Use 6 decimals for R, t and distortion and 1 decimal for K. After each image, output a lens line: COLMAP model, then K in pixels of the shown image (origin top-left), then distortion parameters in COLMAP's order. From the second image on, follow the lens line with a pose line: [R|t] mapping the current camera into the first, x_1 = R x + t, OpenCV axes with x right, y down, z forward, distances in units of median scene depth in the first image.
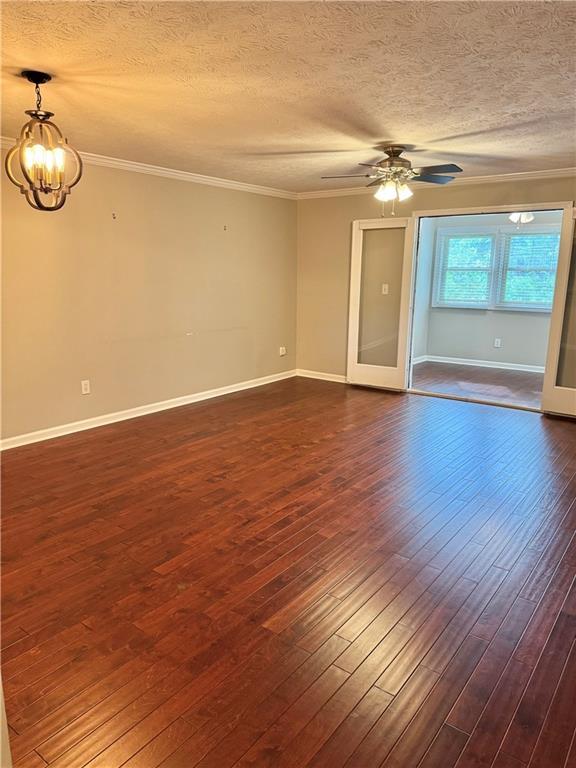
lens RADIAL K [[536.5, 0, 284.7], [0, 536.5, 381.1], [0, 0, 1]] dist [0.064055, -0.074637]
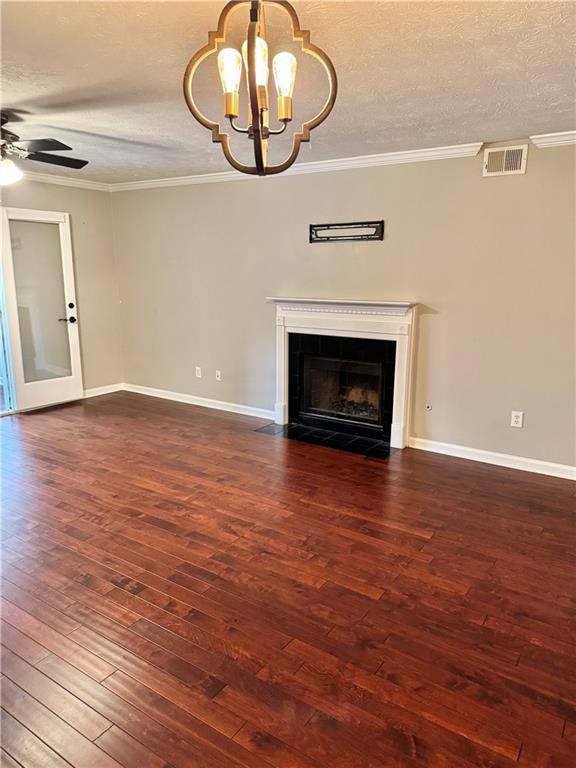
lens RADIAL K [[536.5, 0, 287.5], [0, 536.5, 388.1], [0, 0, 1]] dist [0.064055, -0.074637]
pose [[-0.065302, -0.222331, 0.972782, -0.549607], [0.195202, 0.953182, 0.230955, -0.127842], [-0.978587, 0.204971, -0.018845, 0.566279]]
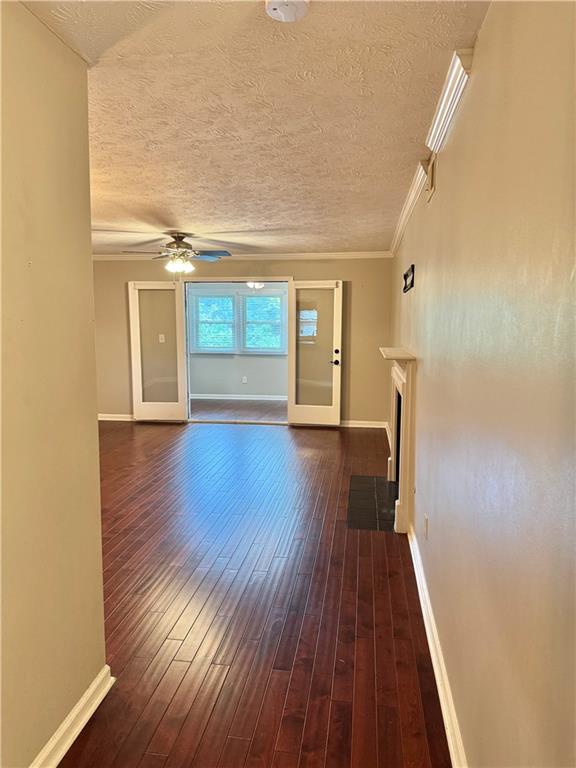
lens RADIAL K [[536.5, 0, 284.6], [0, 536.5, 379.8], [0, 0, 1]] dist [0.064055, -0.074637]
pose [[0.873380, -0.056121, 0.483795, -0.198909], [0.101726, 0.992450, -0.068518, 0.038259], [-0.476297, 0.109056, 0.872495, -0.210951]]
